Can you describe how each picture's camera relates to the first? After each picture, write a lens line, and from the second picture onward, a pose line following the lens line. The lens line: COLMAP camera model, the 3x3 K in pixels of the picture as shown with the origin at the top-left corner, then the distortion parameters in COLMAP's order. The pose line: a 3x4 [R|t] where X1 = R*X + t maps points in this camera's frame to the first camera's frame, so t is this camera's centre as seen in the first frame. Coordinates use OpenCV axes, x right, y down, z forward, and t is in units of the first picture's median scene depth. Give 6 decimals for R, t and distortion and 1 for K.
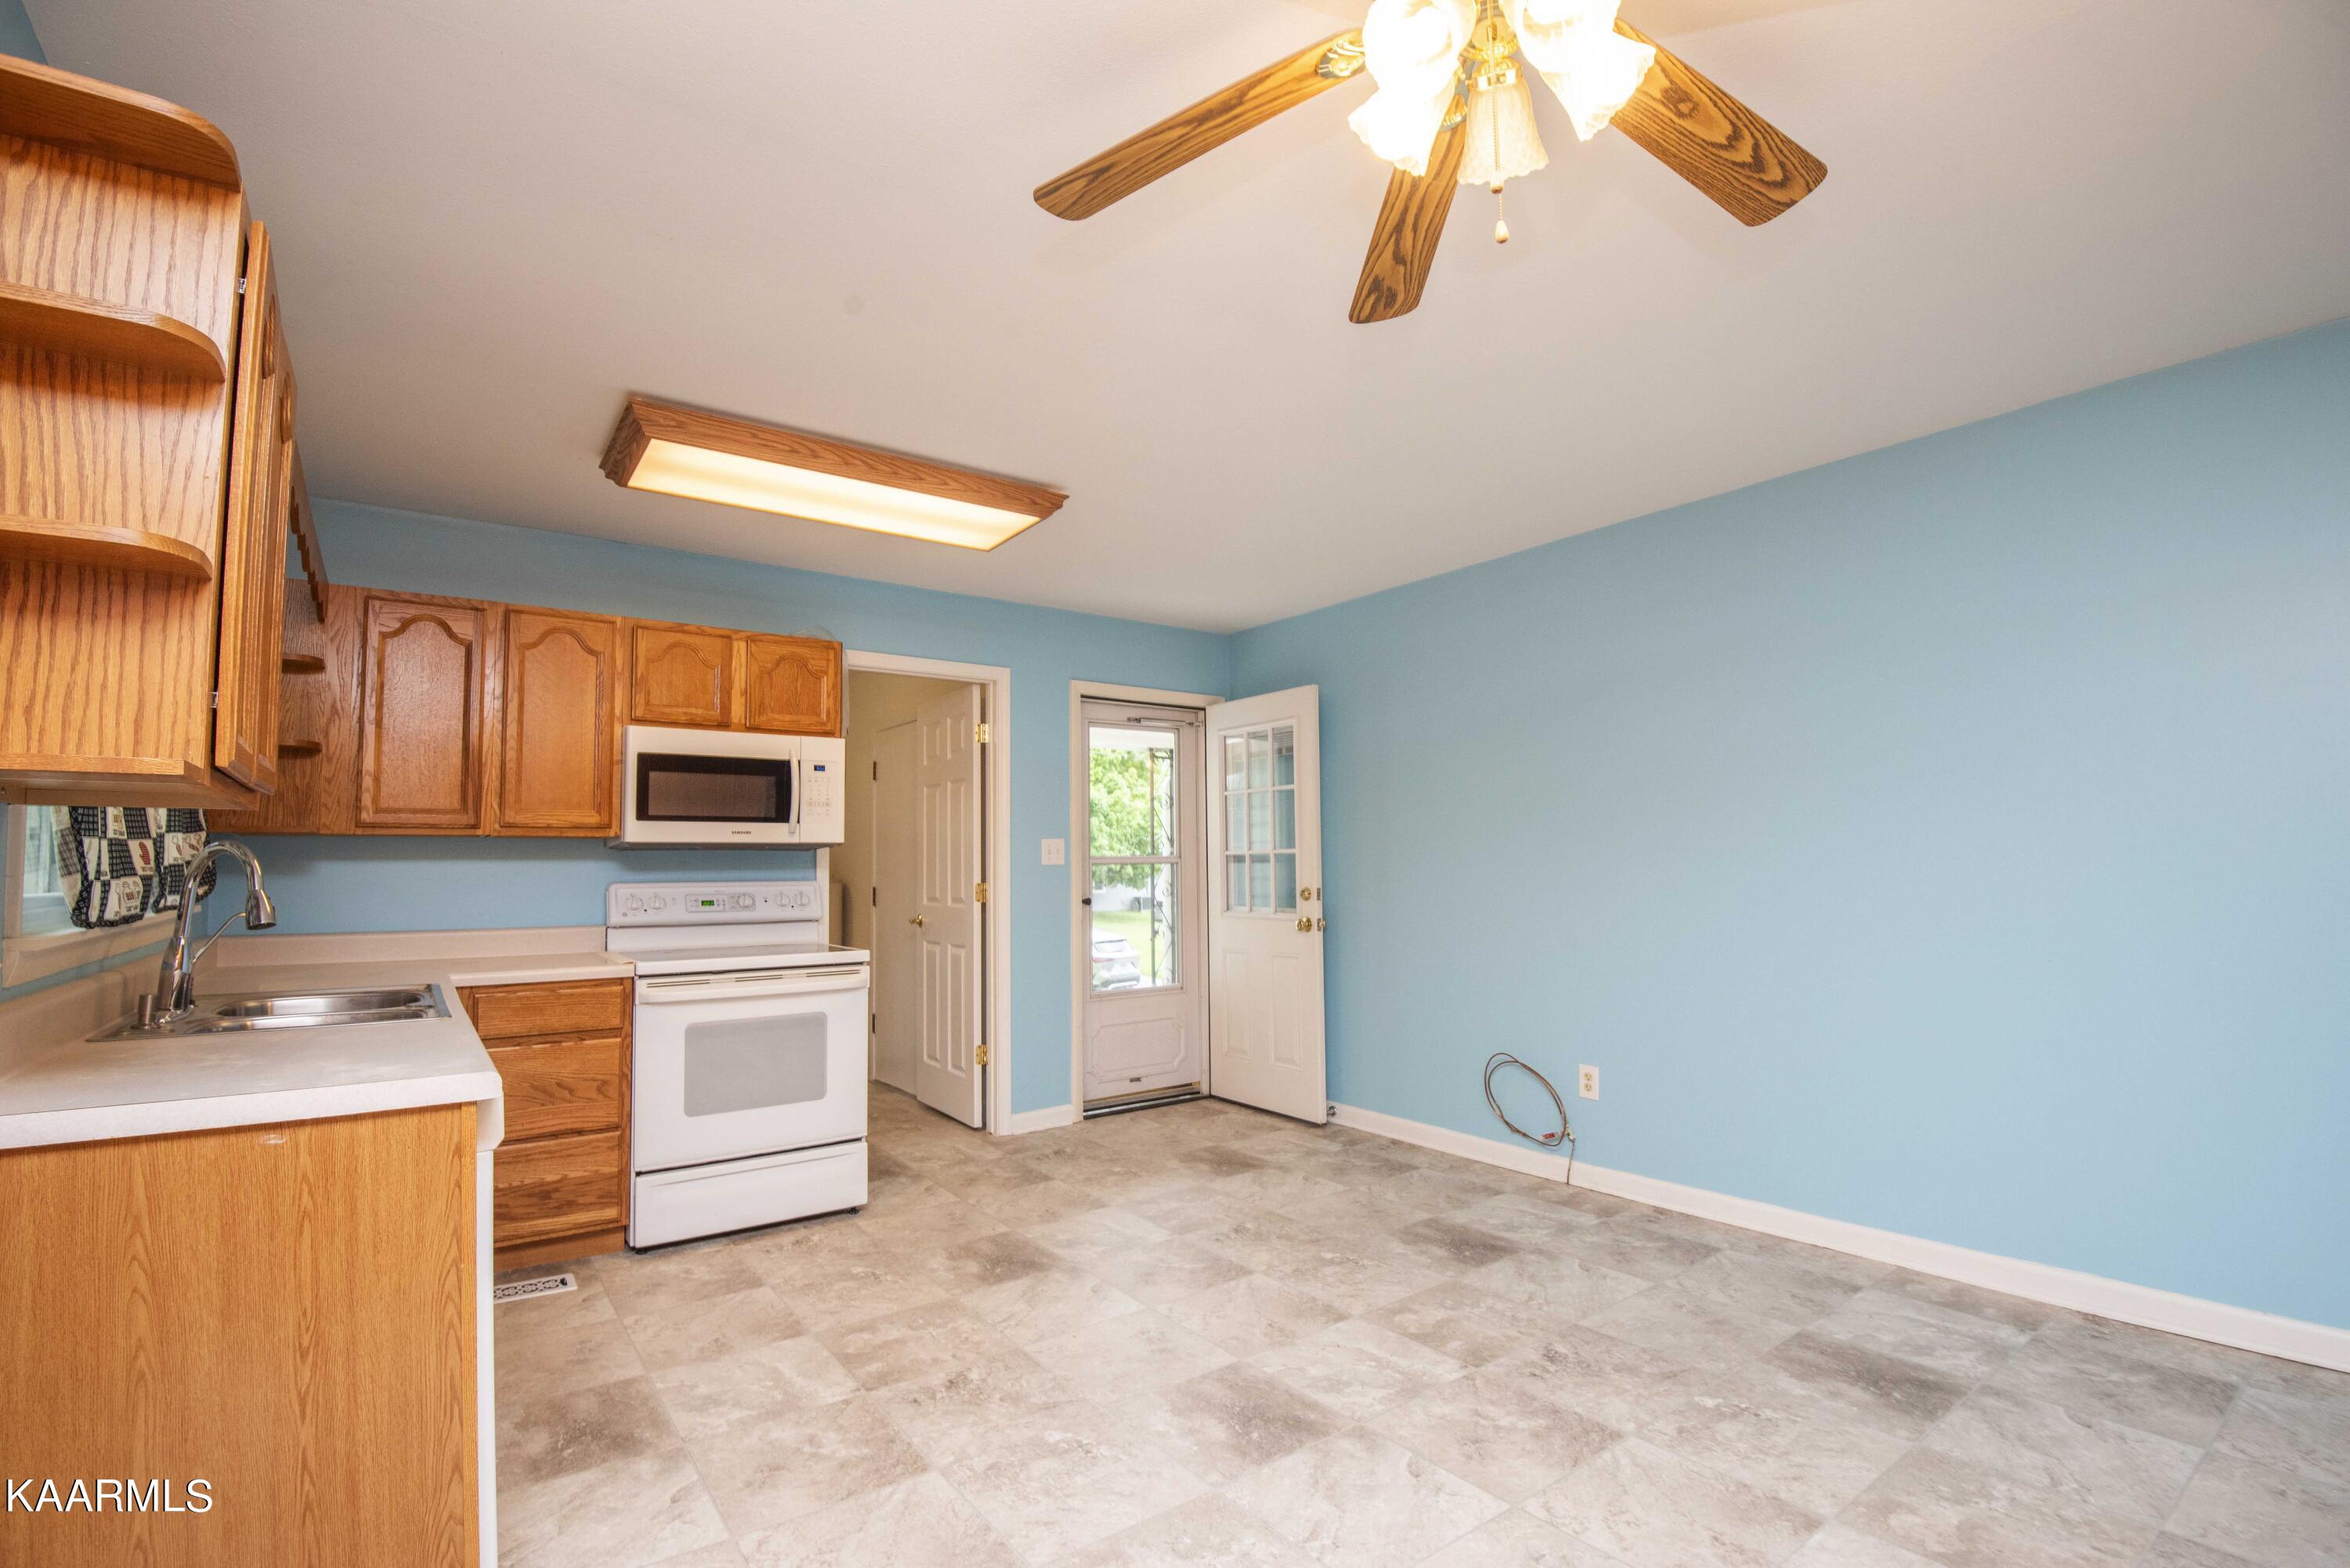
lens RADIAL K [[1096.8, 0, 1182.1], [0, 1096.8, 812.4], [0, 0, 1]] dist [-0.054998, 0.012077]
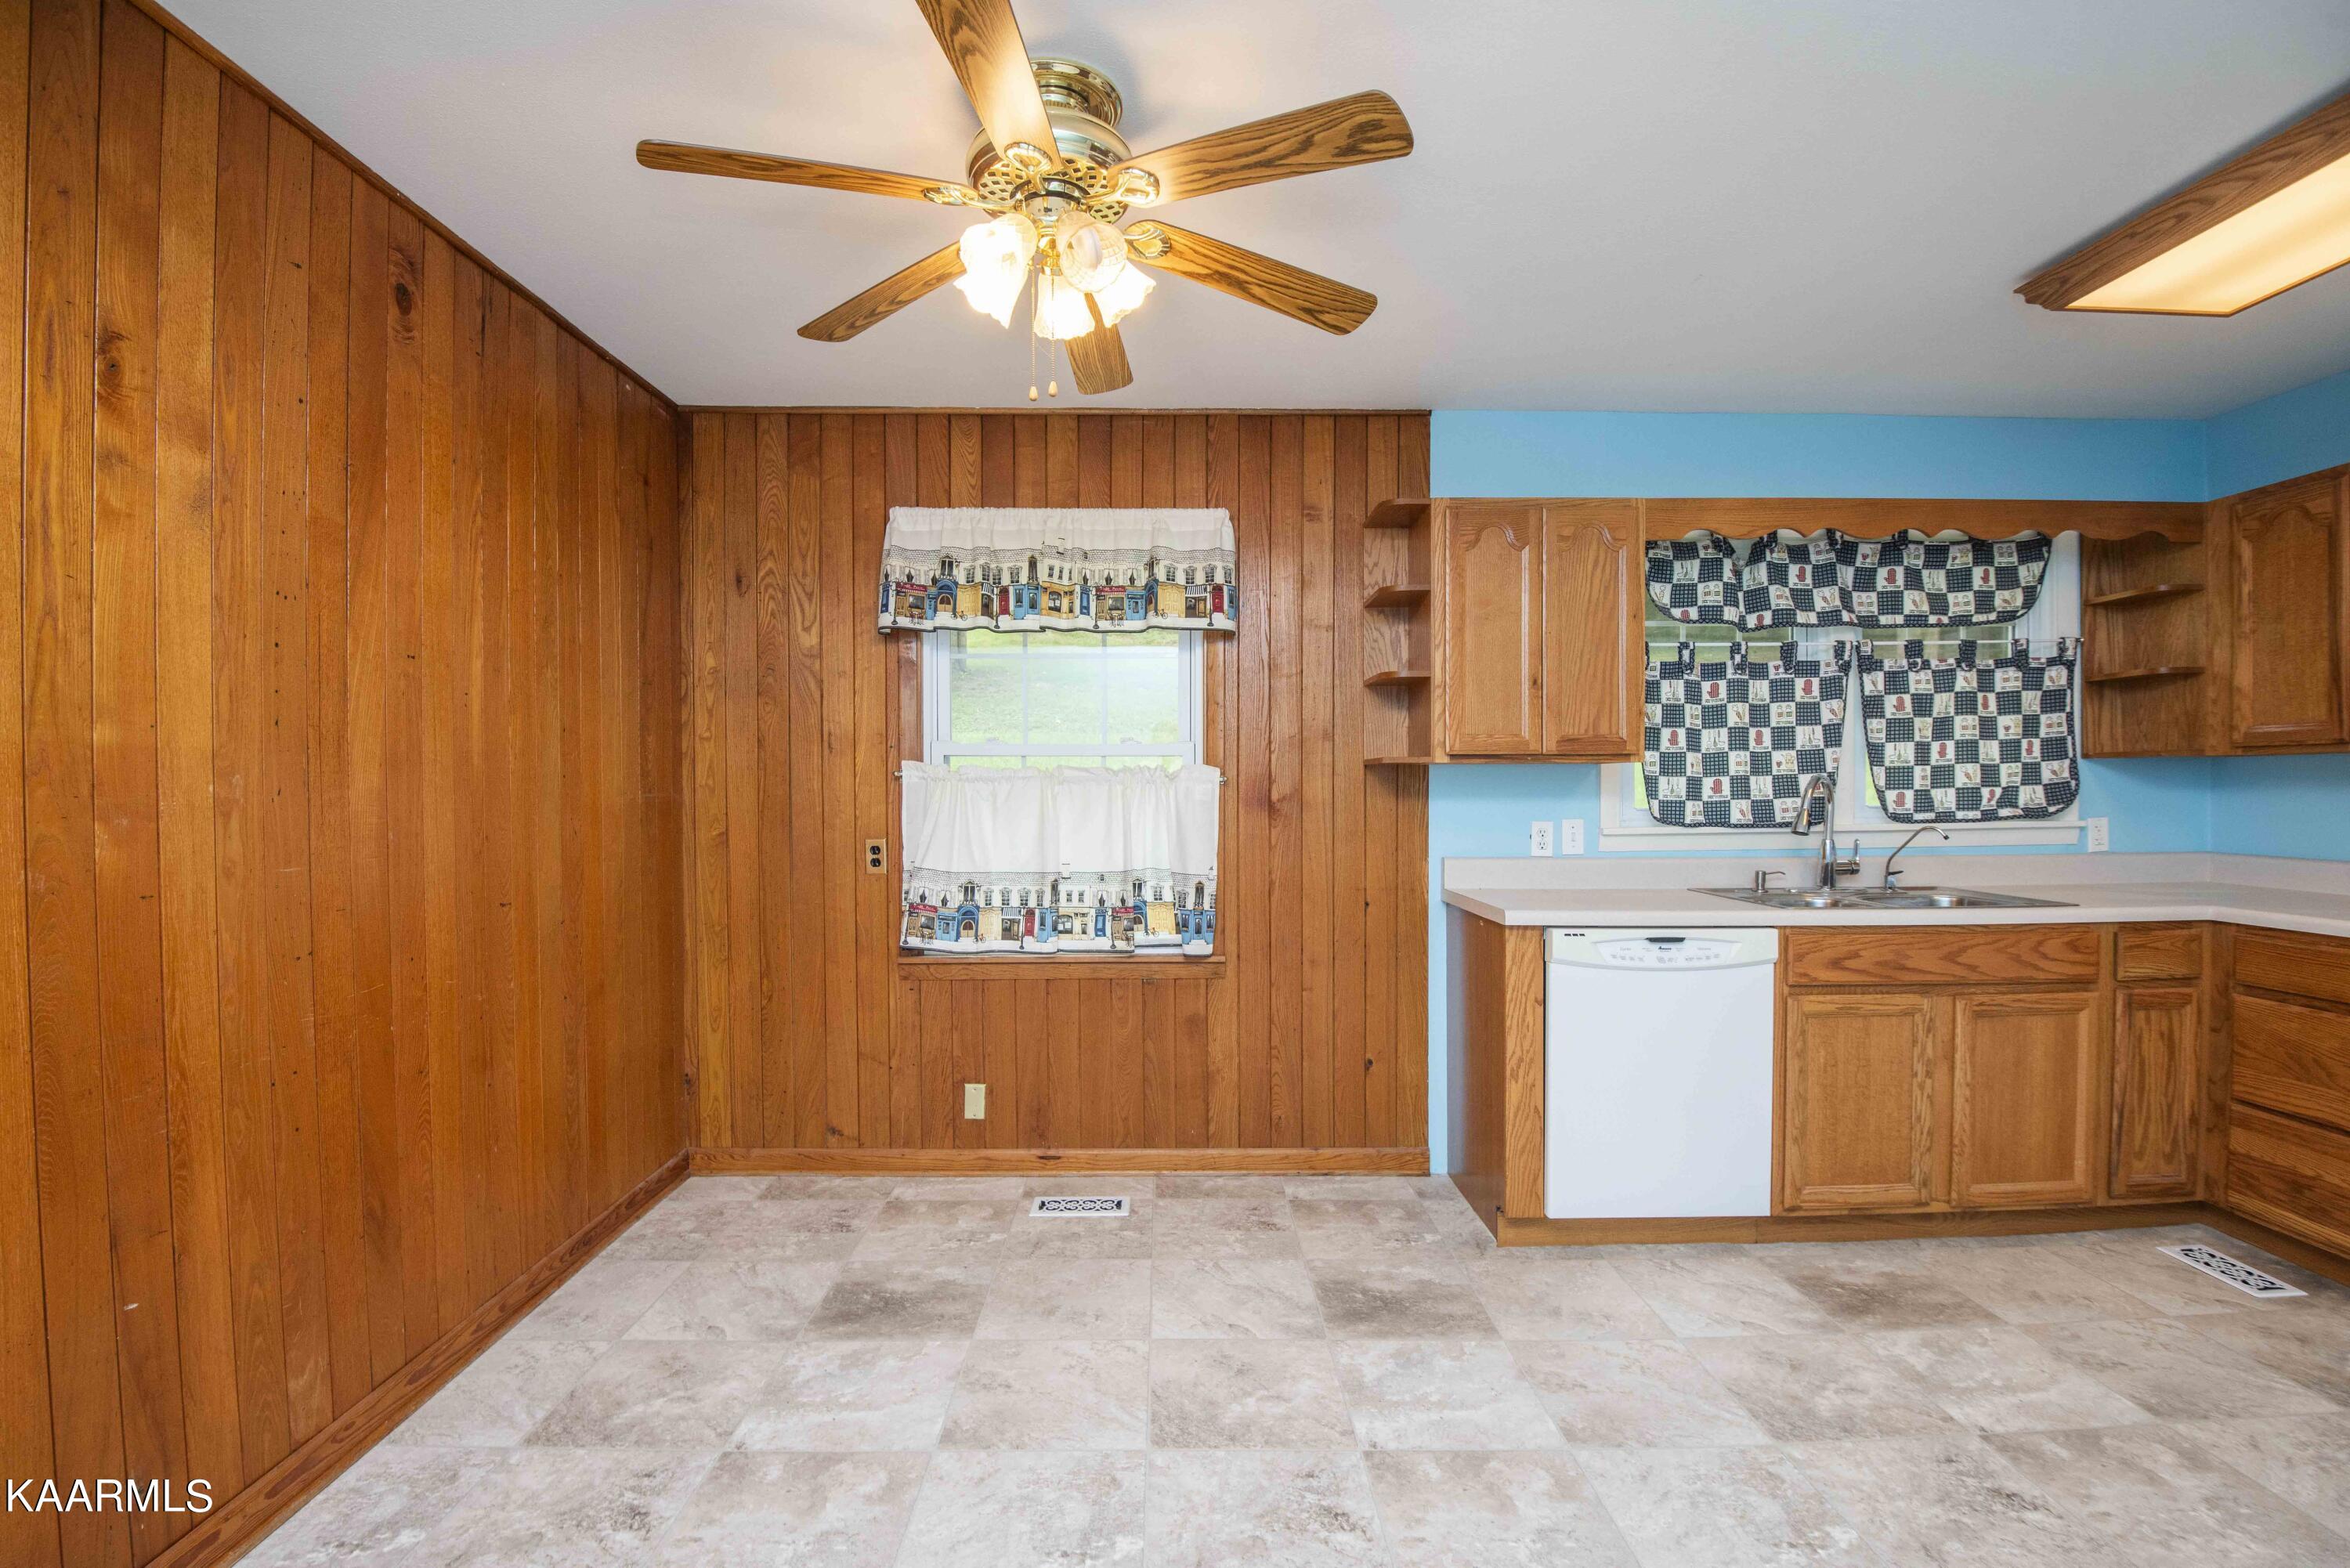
lens RADIAL K [[1071.4, 0, 1174.3], [0, 1071.4, 800.8], [0, 0, 1]] dist [-0.002213, -0.020355]
pose [[-0.594803, 0.019267, -0.803641, 0.896804], [0.046616, 0.998857, -0.010555, 0.042142], [0.802519, -0.043740, -0.595021, 1.271466]]
